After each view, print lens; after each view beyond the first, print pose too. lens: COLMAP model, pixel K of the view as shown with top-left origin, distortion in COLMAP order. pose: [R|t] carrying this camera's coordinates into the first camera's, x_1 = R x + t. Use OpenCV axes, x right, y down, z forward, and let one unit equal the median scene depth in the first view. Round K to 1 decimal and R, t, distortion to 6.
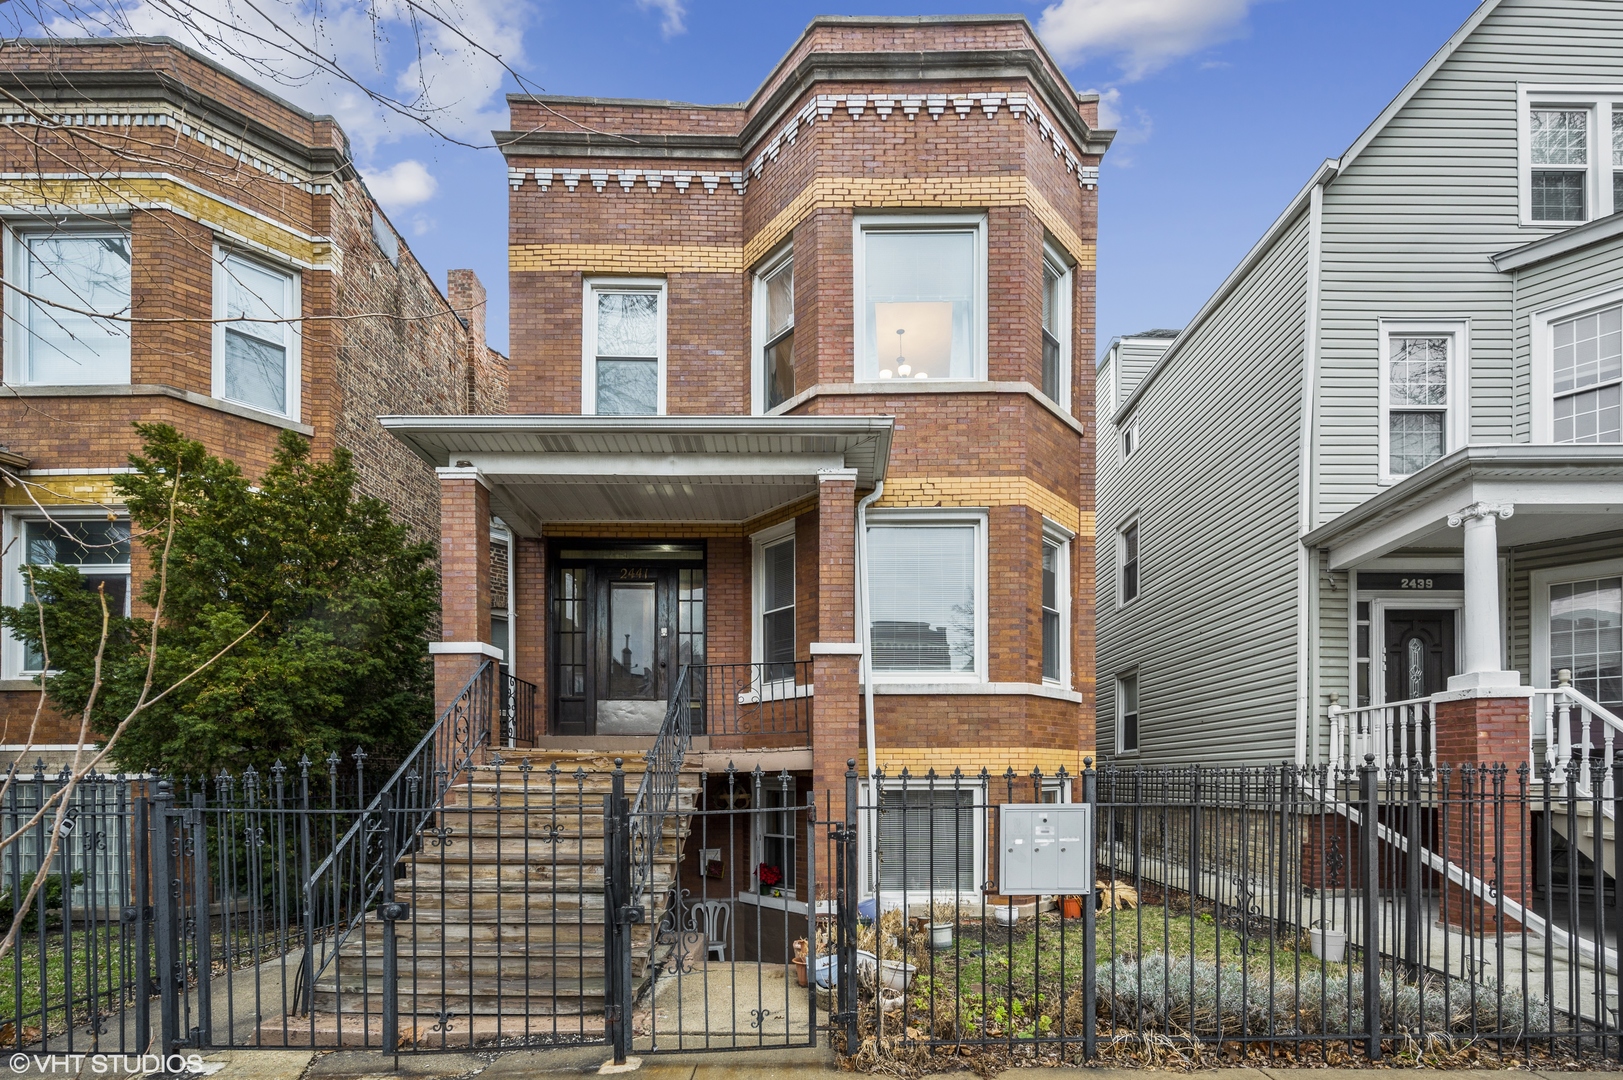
lens RADIAL K [[726.1, 0, 811.9], [0, 726.1, 774.6], [0, 0, 1]] dist [-0.000088, 0.000293]
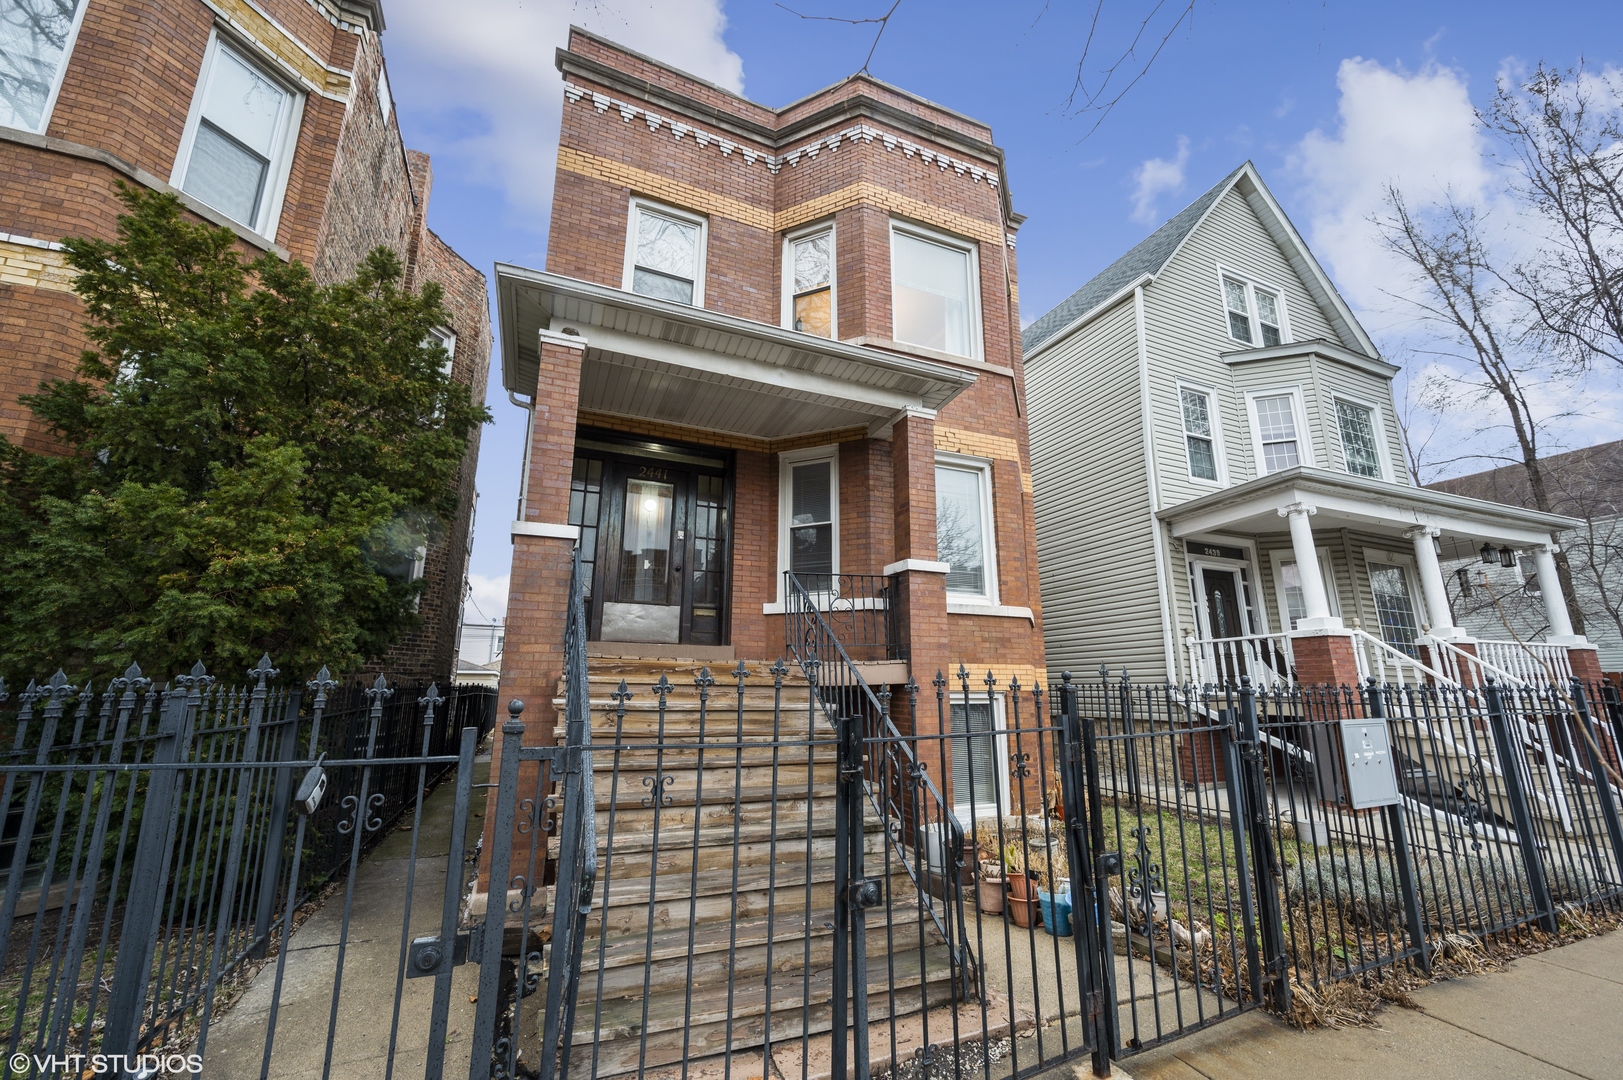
lens RADIAL K [[646.8, 0, 814.4], [0, 646.8, 537.9], [0, 0, 1]] dist [0.000444, 0.000146]
pose [[0.920516, 0.093274, 0.379408, -0.387102], [-0.005818, 0.974250, -0.225396, -0.000894], [-0.390662, 0.205274, 0.897355, 0.173968]]
